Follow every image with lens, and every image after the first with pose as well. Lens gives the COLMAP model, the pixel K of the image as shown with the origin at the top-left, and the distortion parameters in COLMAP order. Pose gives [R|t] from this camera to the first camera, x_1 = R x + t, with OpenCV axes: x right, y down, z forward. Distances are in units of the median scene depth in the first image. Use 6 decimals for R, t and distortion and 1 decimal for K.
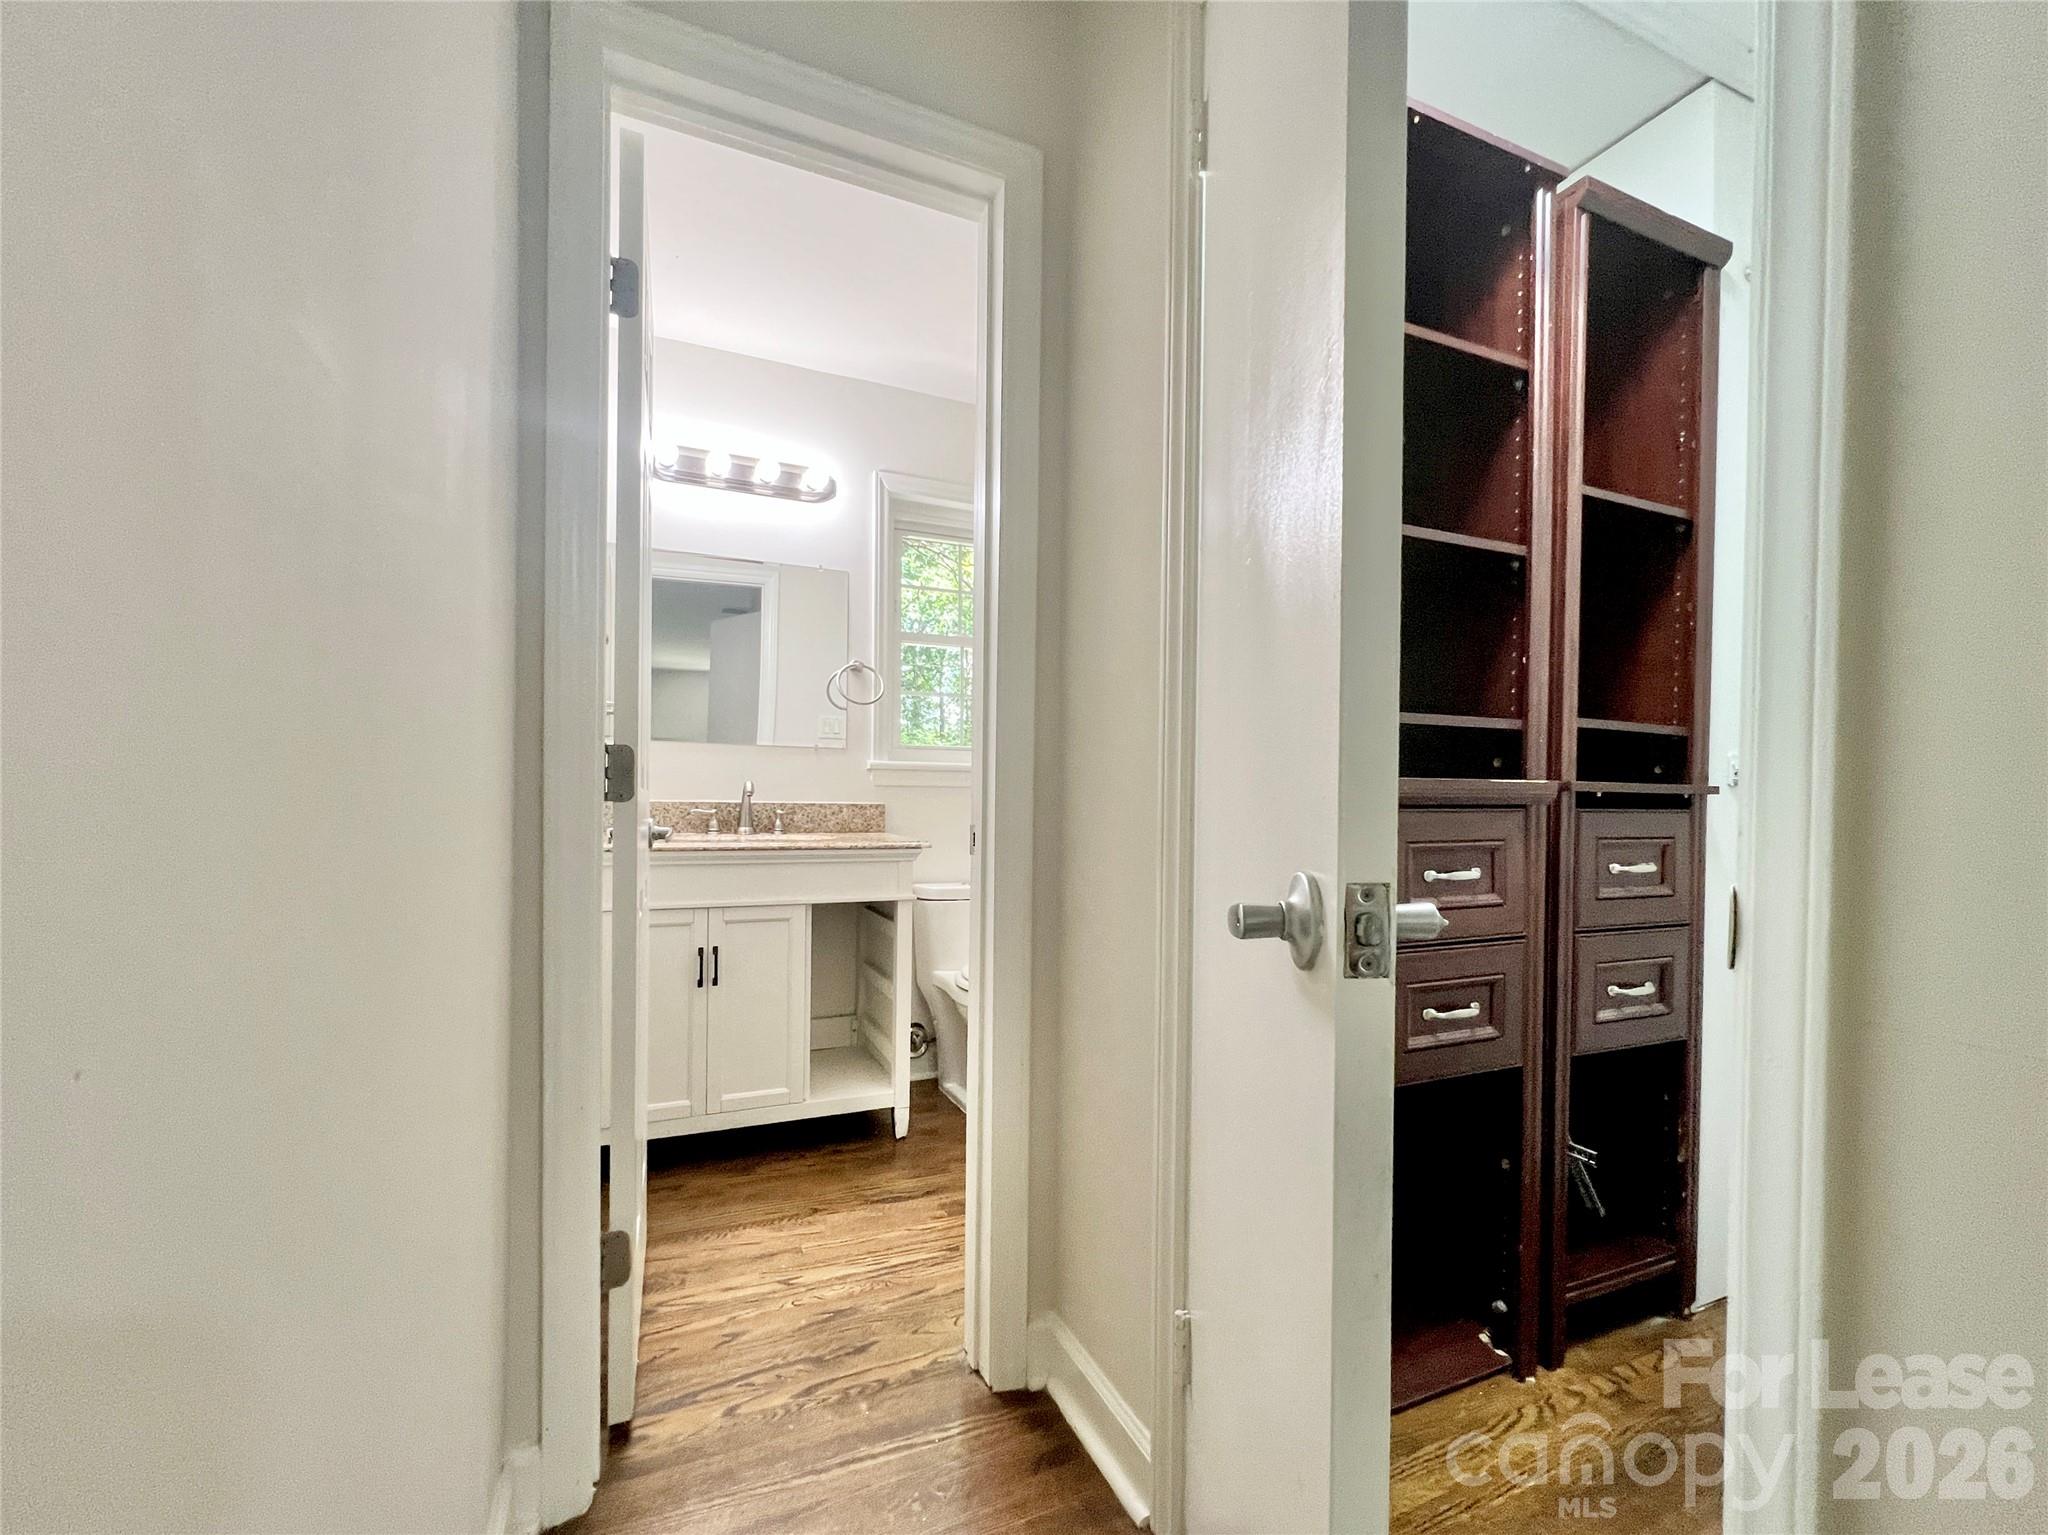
lens RADIAL K [[819.3, 0, 1018.7], [0, 819.3, 760.1], [0, 0, 1]] dist [-0.000765, 0.000097]
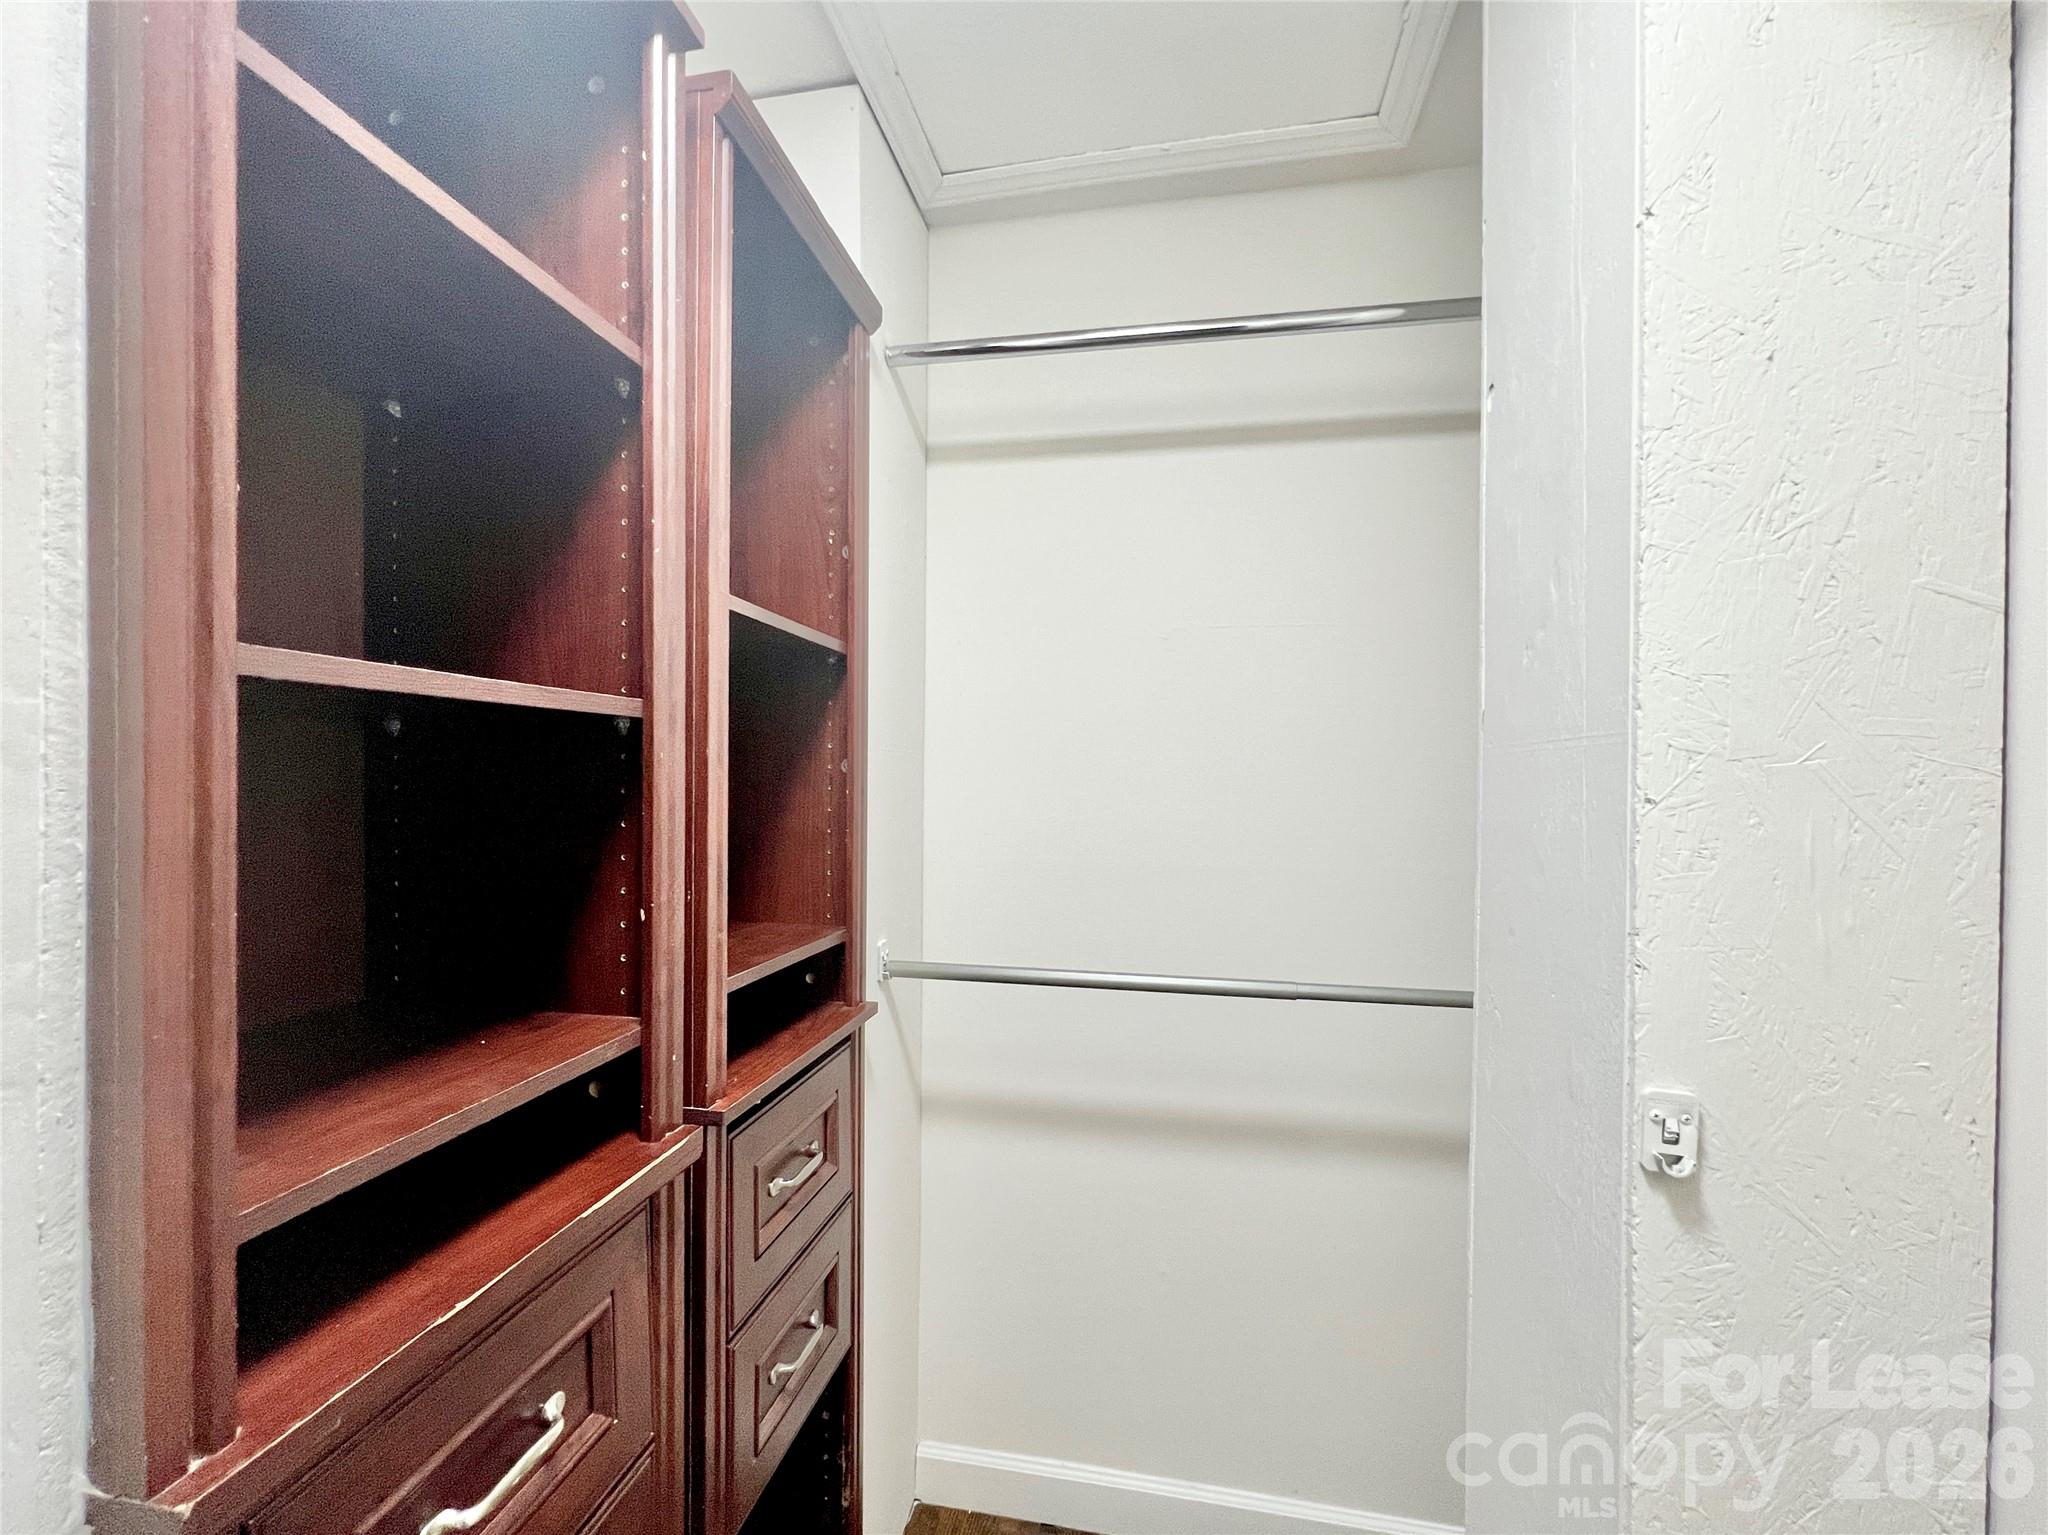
lens RADIAL K [[819.3, 0, 1018.7], [0, 819.3, 760.1], [0, 0, 1]] dist [-0.000765, 0.000097]
pose [[0.549899, -0.016276, 0.835072, 0.308598], [0.007851, 0.999867, 0.014318, -0.227704], [-0.835194, -0.001317, 0.549954, 0.502535]]
